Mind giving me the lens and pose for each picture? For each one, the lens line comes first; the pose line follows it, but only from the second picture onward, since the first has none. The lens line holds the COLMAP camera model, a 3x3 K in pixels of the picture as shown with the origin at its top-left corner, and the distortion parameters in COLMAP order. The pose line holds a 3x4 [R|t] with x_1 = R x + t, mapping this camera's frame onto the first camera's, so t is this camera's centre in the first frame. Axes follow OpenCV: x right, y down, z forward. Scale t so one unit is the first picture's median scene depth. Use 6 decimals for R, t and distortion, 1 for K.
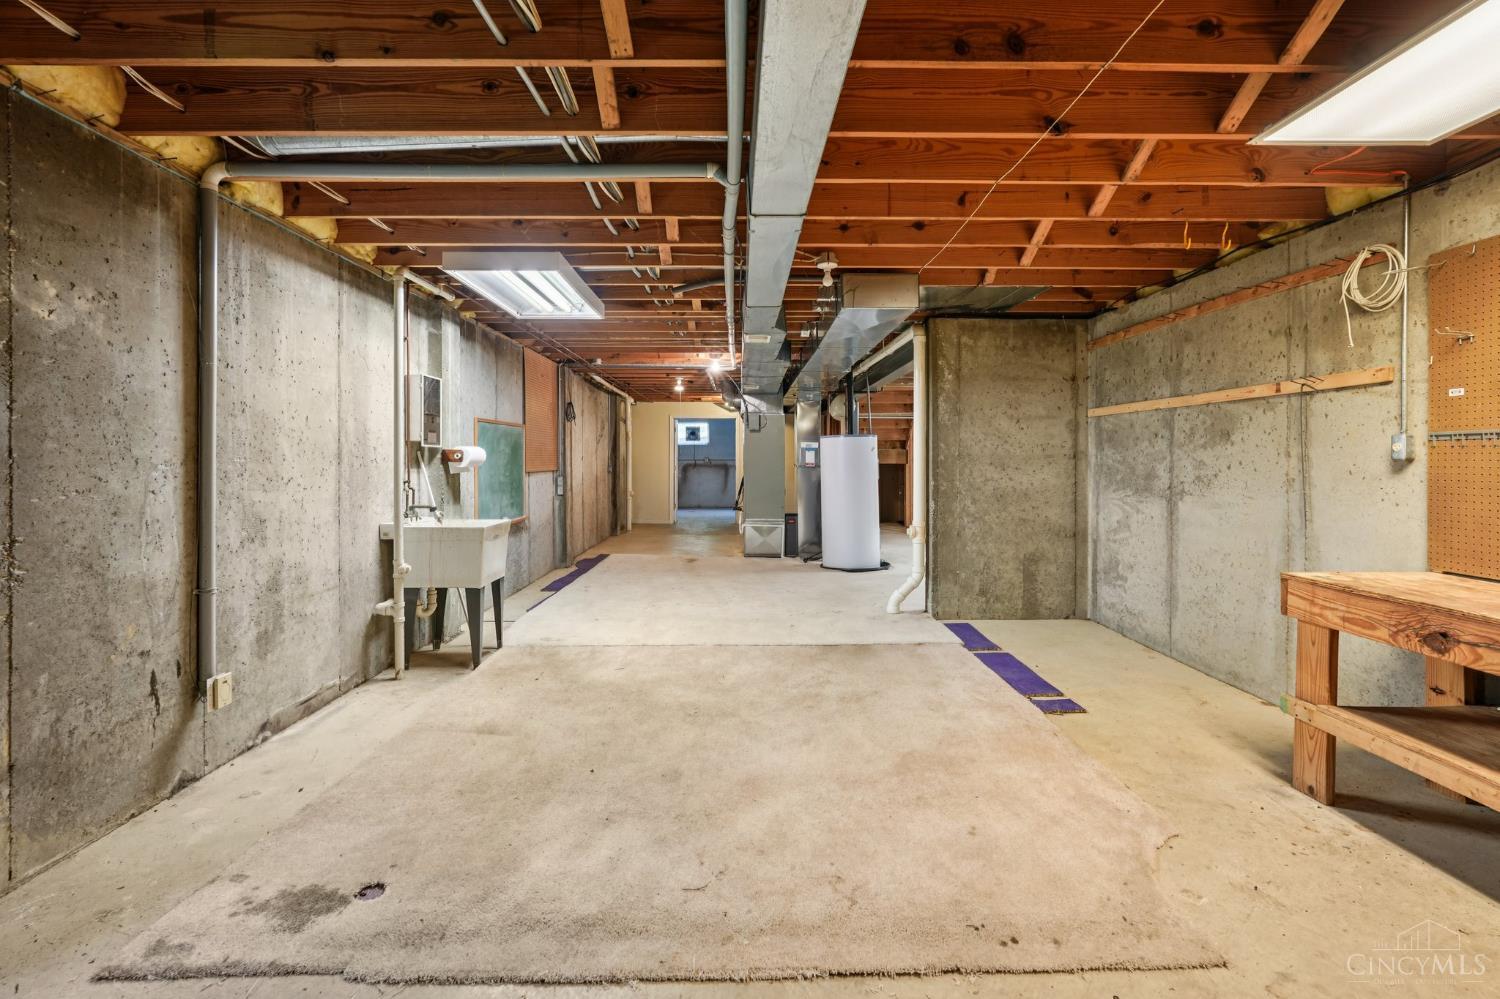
lens RADIAL K [[678.1, 0, 766.6], [0, 678.1, 467.0], [0, 0, 1]] dist [-0.016393, -0.000386]
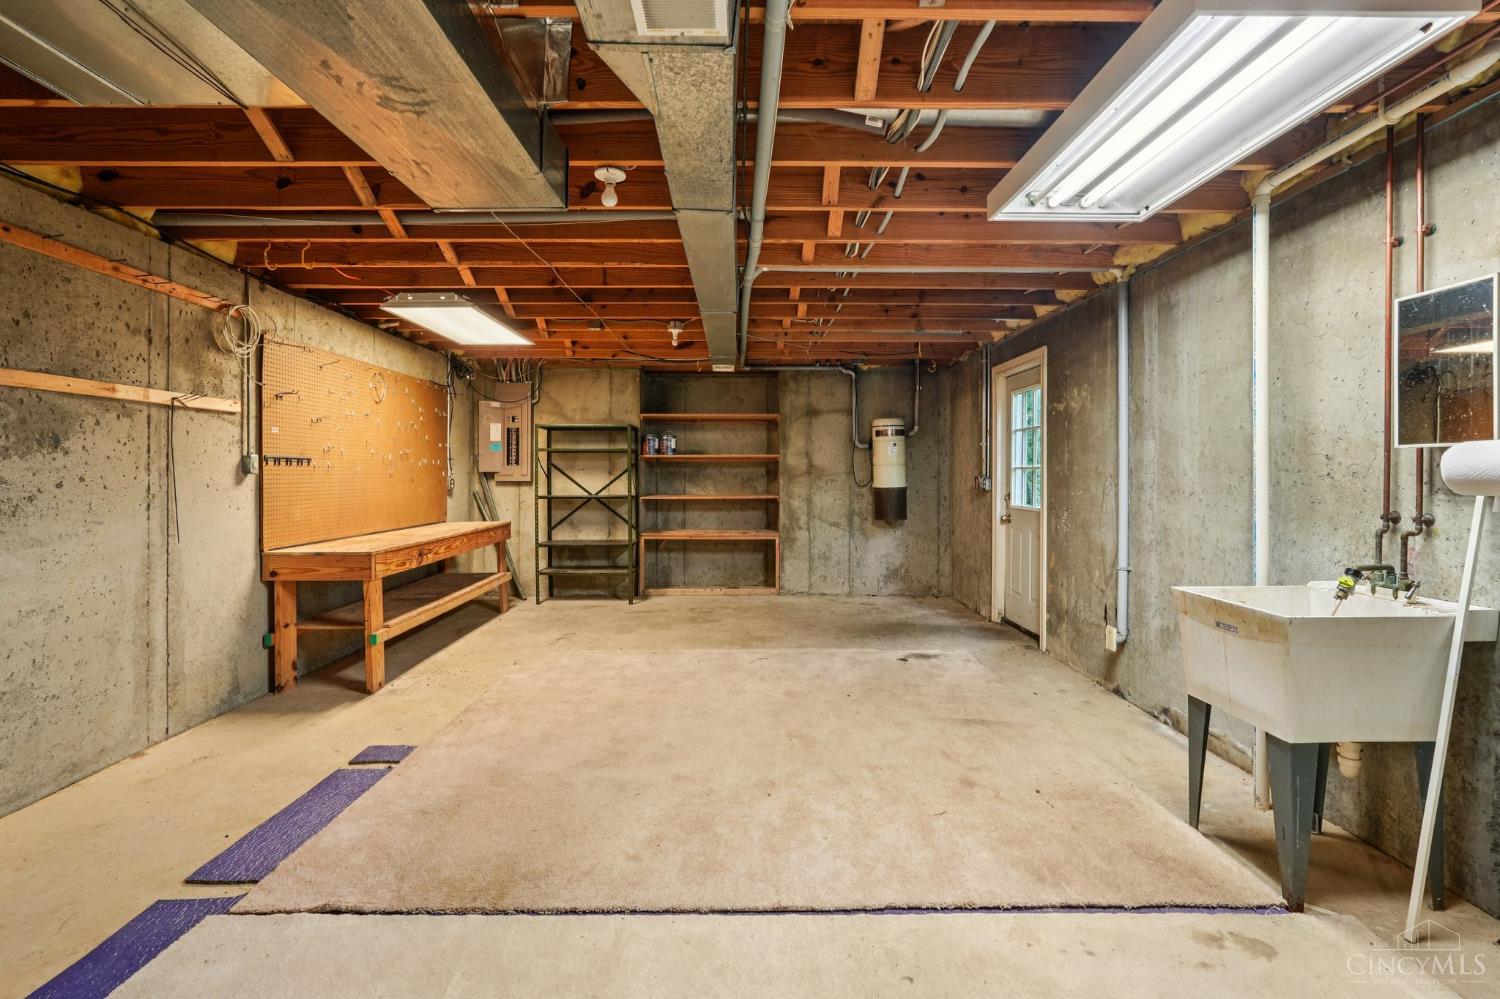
lens RADIAL K [[678.1, 0, 753.8], [0, 678.1, 455.2], [0, 0, 1]] dist [-0.016393, -0.000386]
pose [[-0.999783, 0.000296, 0.020853, -0.070505], [-0.000019, 0.999886, -0.015105, -0.023215], [-0.020855, -0.015103, -0.999668, 1.897292]]
